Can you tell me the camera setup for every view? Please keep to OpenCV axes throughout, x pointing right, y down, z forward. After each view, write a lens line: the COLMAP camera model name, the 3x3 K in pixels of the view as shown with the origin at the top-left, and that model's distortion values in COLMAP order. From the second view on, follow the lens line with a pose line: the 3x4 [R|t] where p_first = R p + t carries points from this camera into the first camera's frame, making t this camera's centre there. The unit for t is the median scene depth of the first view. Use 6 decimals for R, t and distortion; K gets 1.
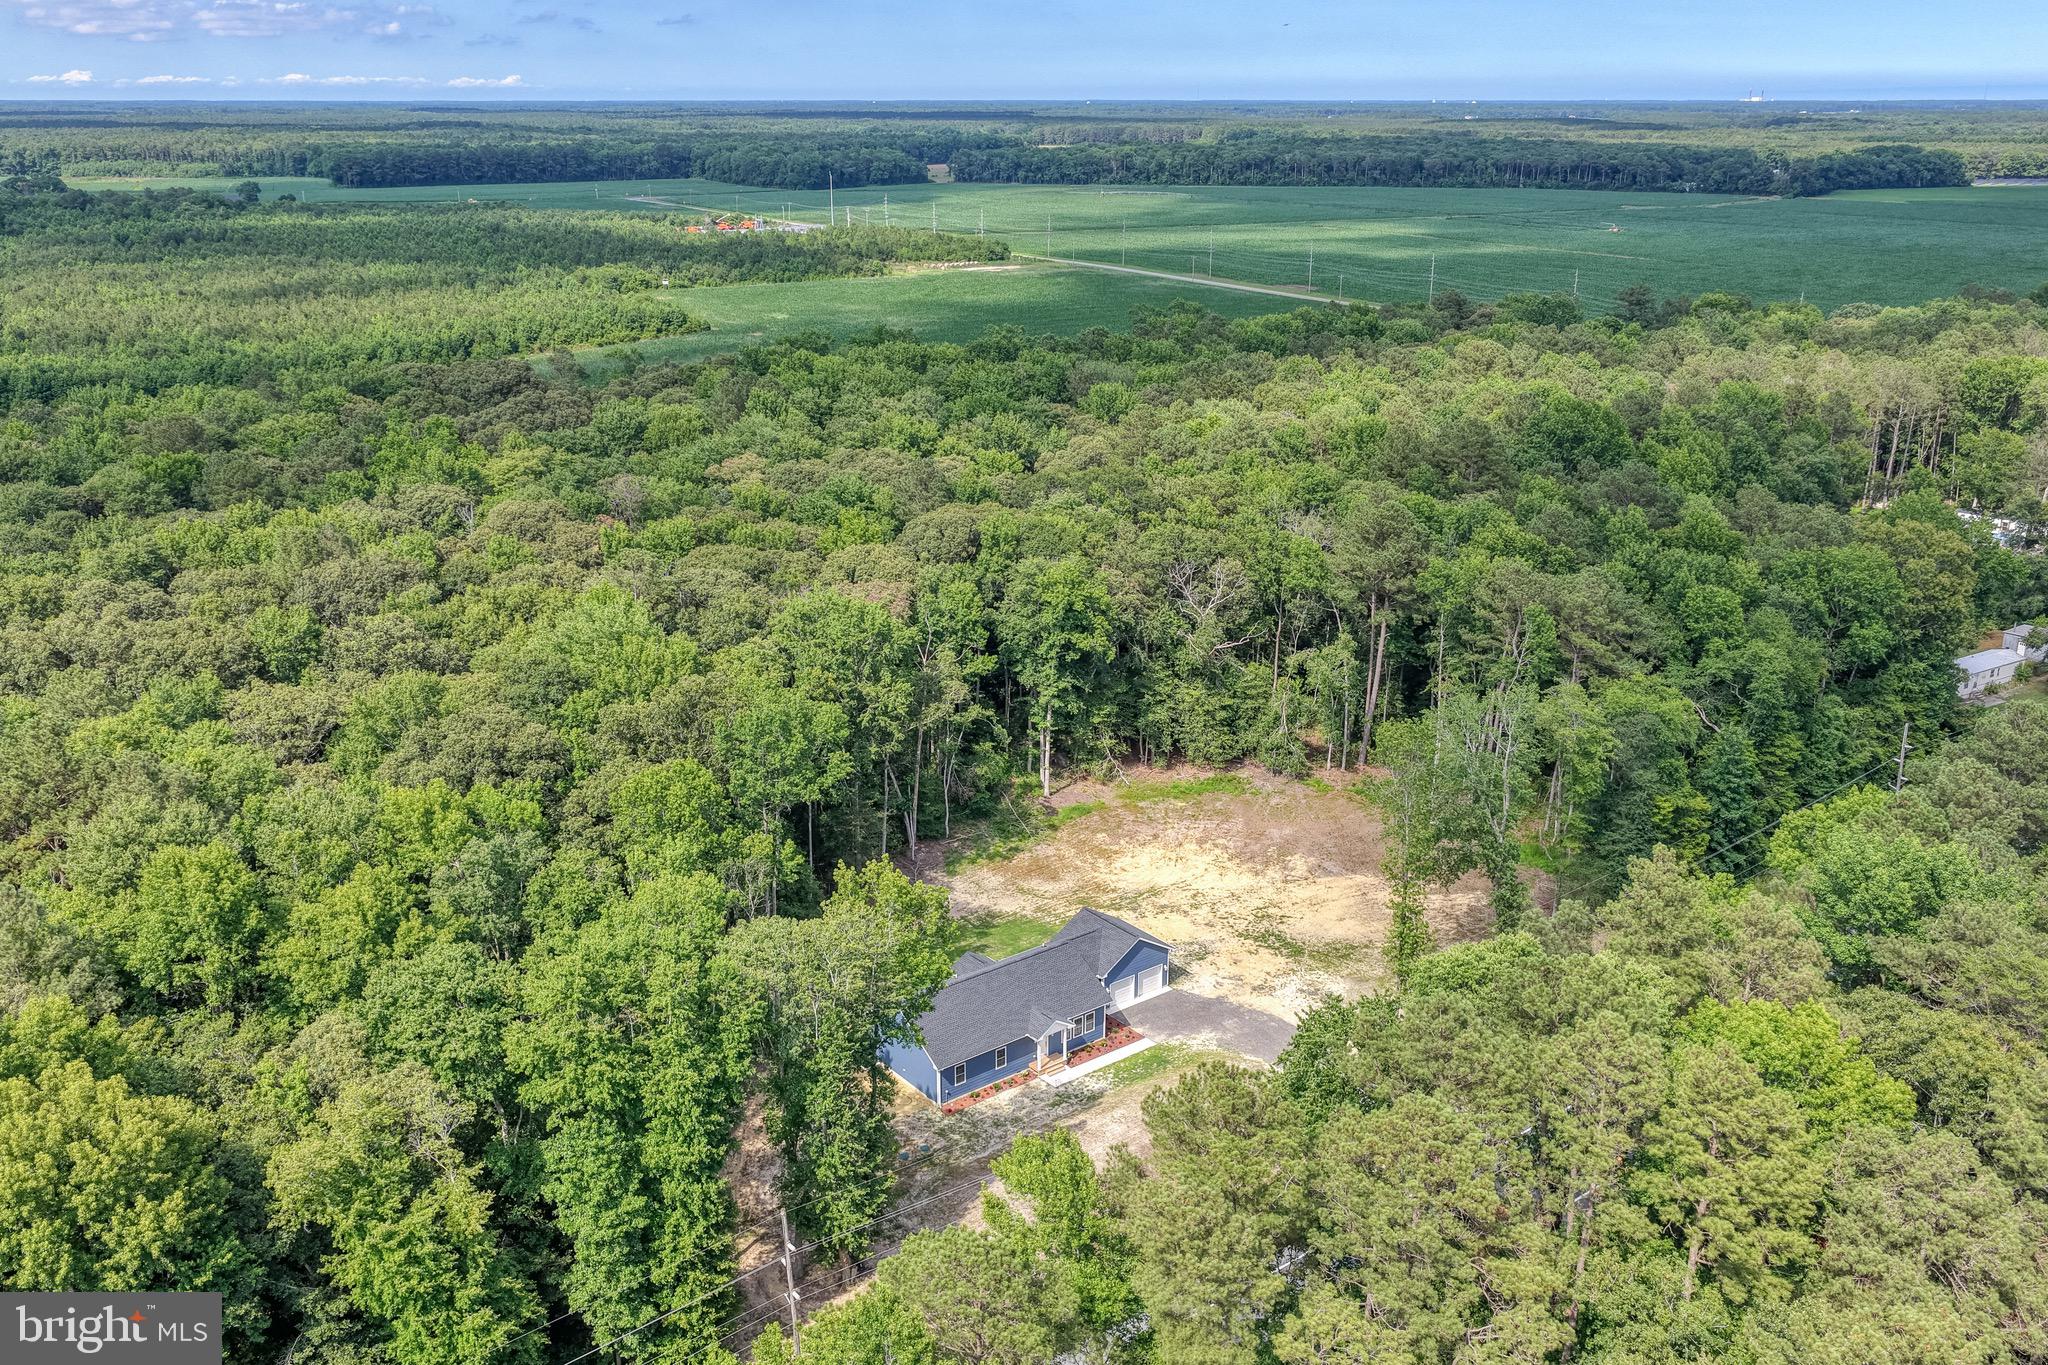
lens RADIAL K [[1749.5, 0, 1024.0], [0, 1749.5, 682.5], [0, 0, 1]] dist [-0.009688, -0.000210]
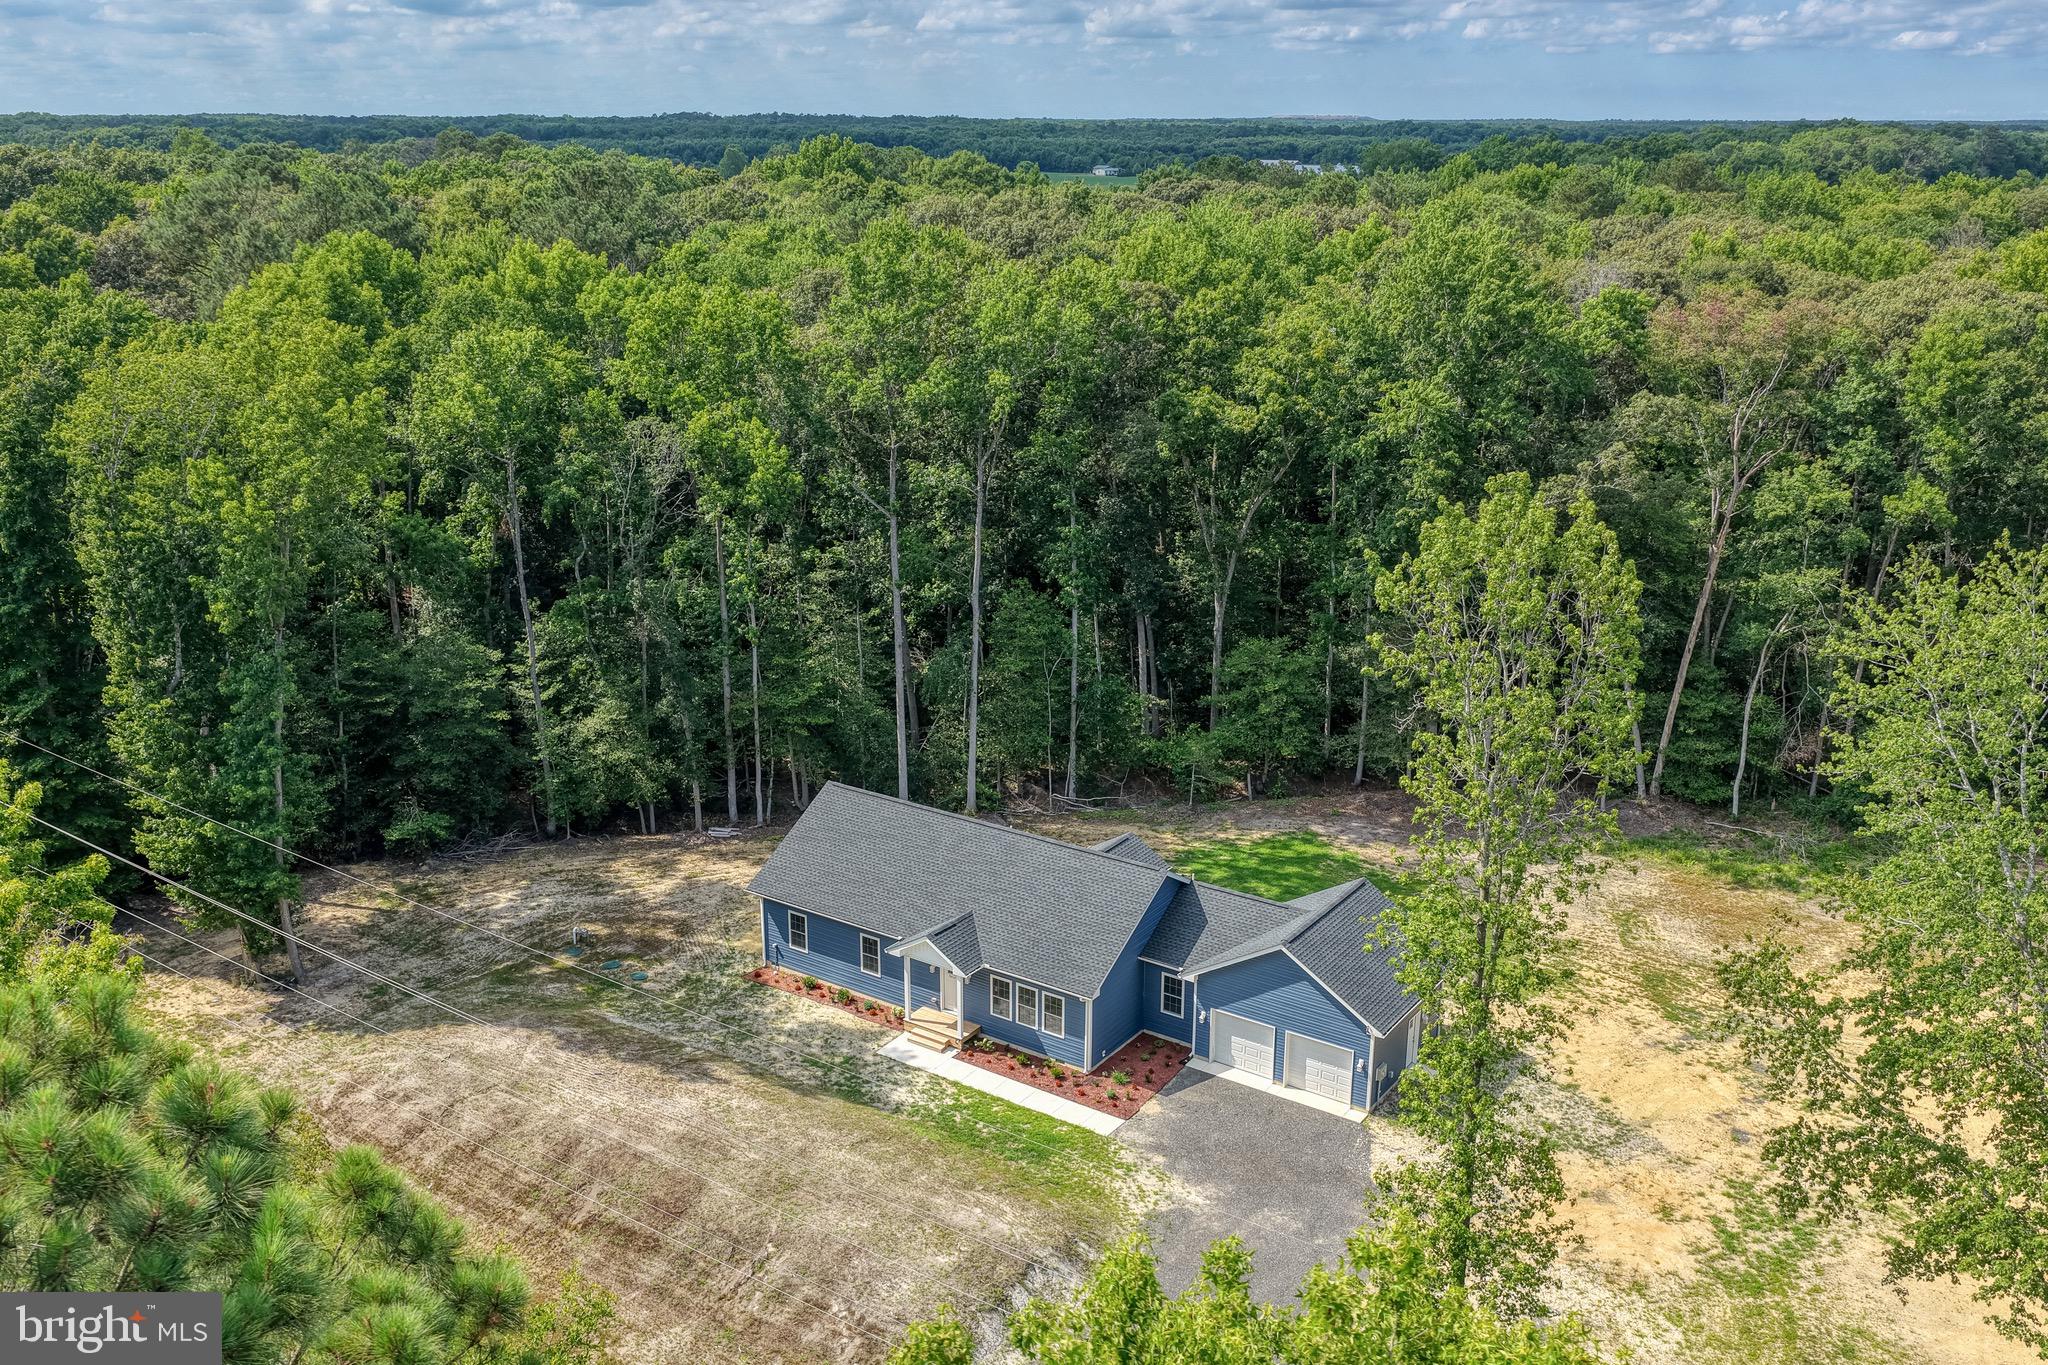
lens RADIAL K [[1798.4, 0, 1024.0], [0, 1798.4, 682.5], [0, 0, 1]] dist [0.002172, 0.002532]
pose [[0.301664, 0.284221, -0.910065, 0.342893], [-0.304783, 0.933193, 0.190416, 0.014850], [0.903386, 0.219931, 0.368136, 0.599339]]
